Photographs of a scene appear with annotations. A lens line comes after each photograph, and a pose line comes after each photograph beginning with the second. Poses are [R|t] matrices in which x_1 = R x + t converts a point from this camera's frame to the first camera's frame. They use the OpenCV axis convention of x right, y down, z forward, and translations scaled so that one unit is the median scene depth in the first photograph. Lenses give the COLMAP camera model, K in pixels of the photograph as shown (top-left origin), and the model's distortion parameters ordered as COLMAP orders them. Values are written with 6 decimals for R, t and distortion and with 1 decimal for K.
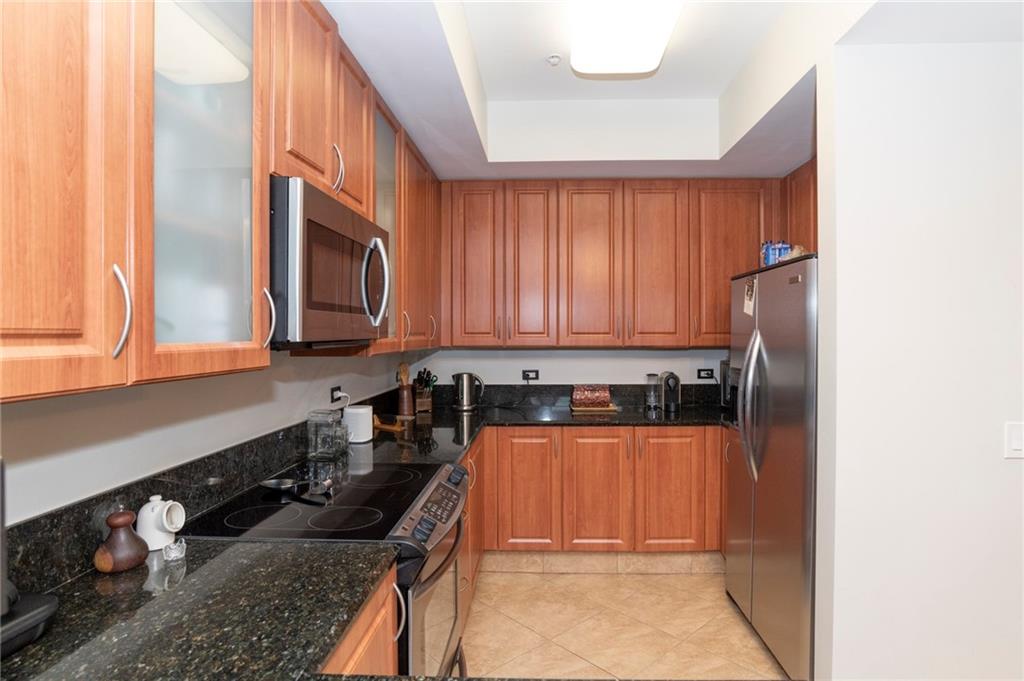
lens RADIAL K [[553.4, 0, 552.3], [0, 553.4, 342.6], [0, 0, 1]] dist [-0.030393, 0.000350]
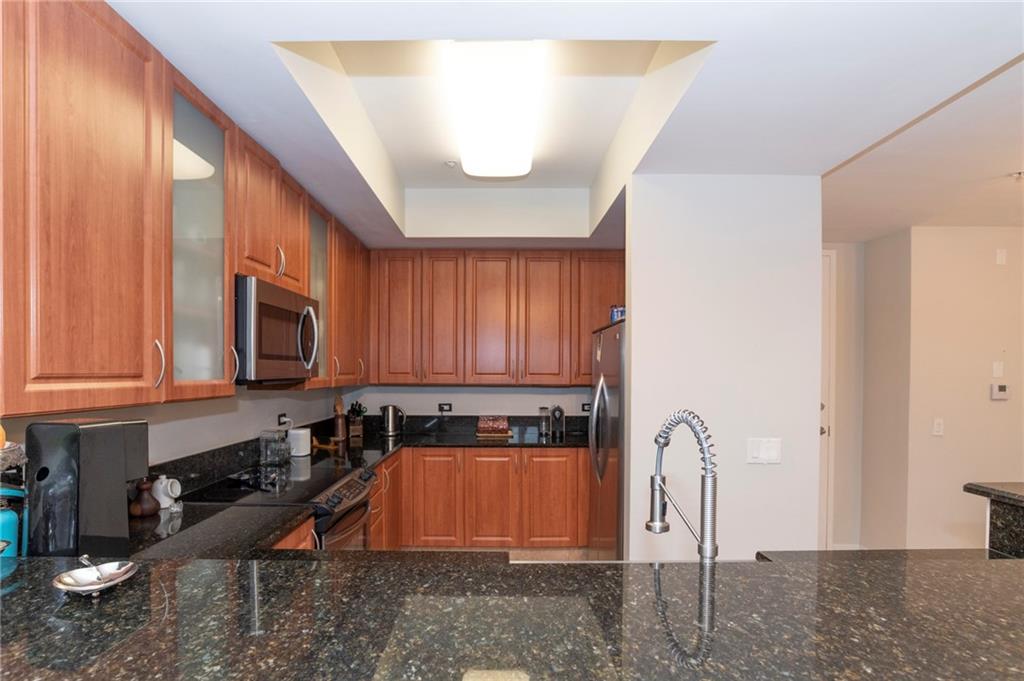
lens RADIAL K [[542.6, 0, 514.4], [0, 542.6, 386.8], [0, 0, 1]] dist [-0.019892, 0.000465]
pose [[0.999835, 0.005425, 0.017326, 0.109857], [-0.005606, 0.999930, 0.010426, -0.000752], [-0.017269, -0.010521, 0.999796, -0.237148]]
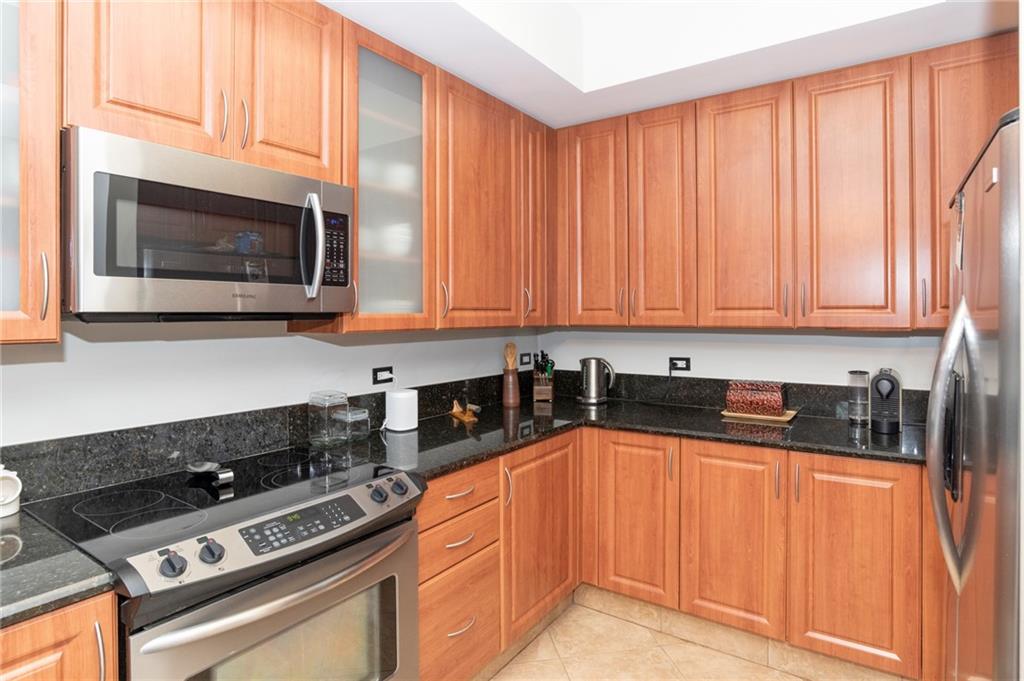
lens RADIAL K [[566.1, 0, 516.0], [0, 566.1, 318.6], [0, 0, 1]] dist [-0.045600, 0.020057]
pose [[0.825767, 0.001233, -0.564009, 0.253413], [-0.007027, 0.999942, -0.008102, 0.004391], [0.563967, 0.010653, 0.825729, 0.273934]]
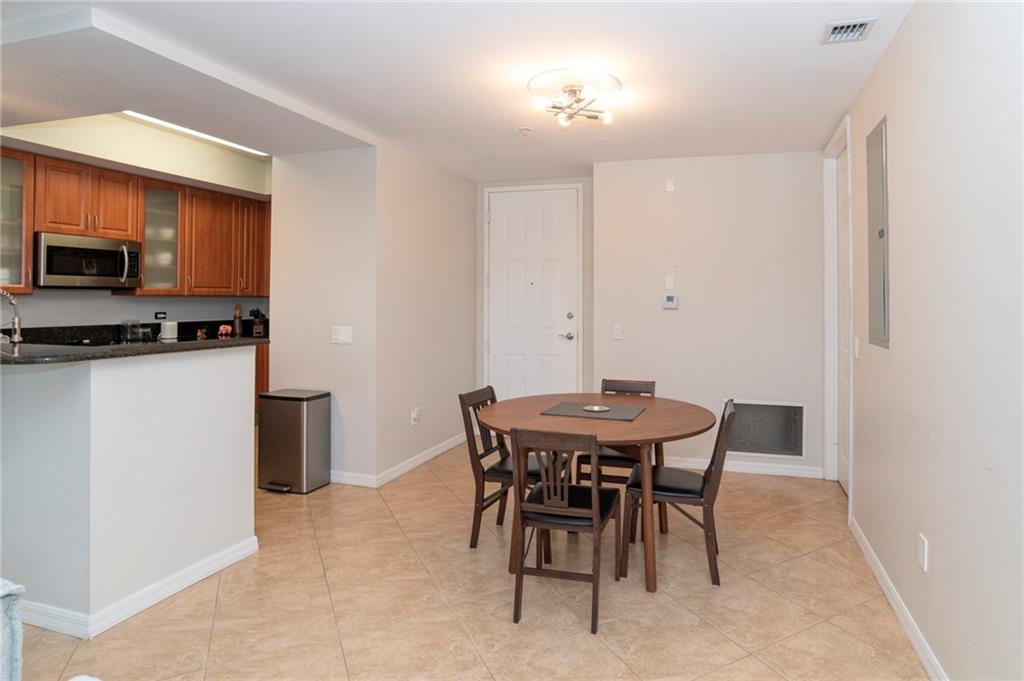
lens RADIAL K [[553.2, 0, 580.2], [0, 553.2, 295.6], [0, 0, 1]] dist [-0.021808, 0.001326]
pose [[0.966331, 0.006399, -0.257222, 1.344341], [-0.012367, 0.999690, -0.021591, 0.034252], [0.257004, 0.024045, 0.966111, -0.483238]]
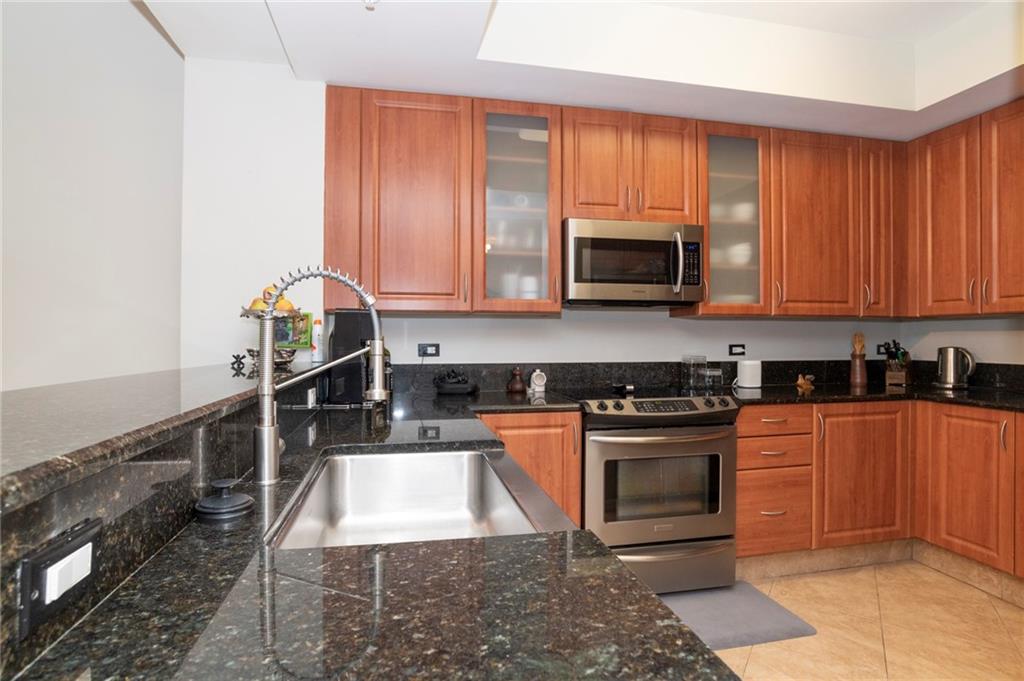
lens RADIAL K [[528.4, 0, 508.3], [0, 528.4, 335.4], [0, 0, 1]] dist [-0.020984, 0.001126]
pose [[0.213273, -0.003891, -0.976985, 0.573371], [-0.016810, 0.999829, -0.007652, 0.062286], [0.976848, 0.018055, 0.213171, 0.153418]]
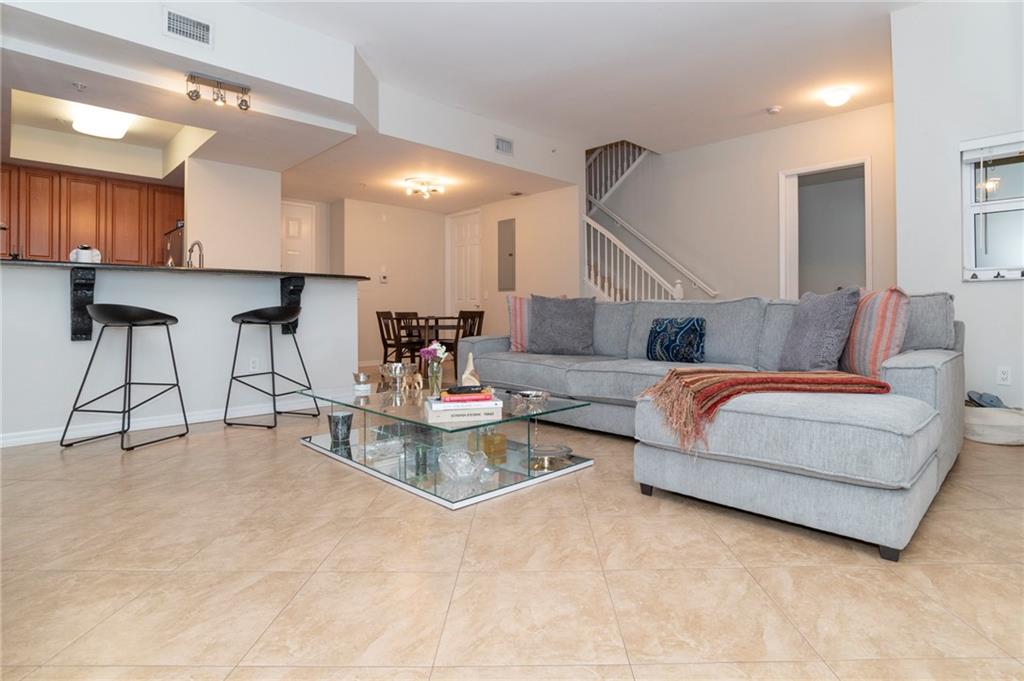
lens RADIAL K [[516.2, 0, 528.4], [0, 516.2, 310.6], [0, 0, 1]] dist [-0.056922, 0.020761]
pose [[0.699937, 0.000787, 0.714204, -0.086962], [0.011116, 0.999866, -0.011996, 0.207649], [-0.714118, 0.016336, 0.699834, -1.319577]]
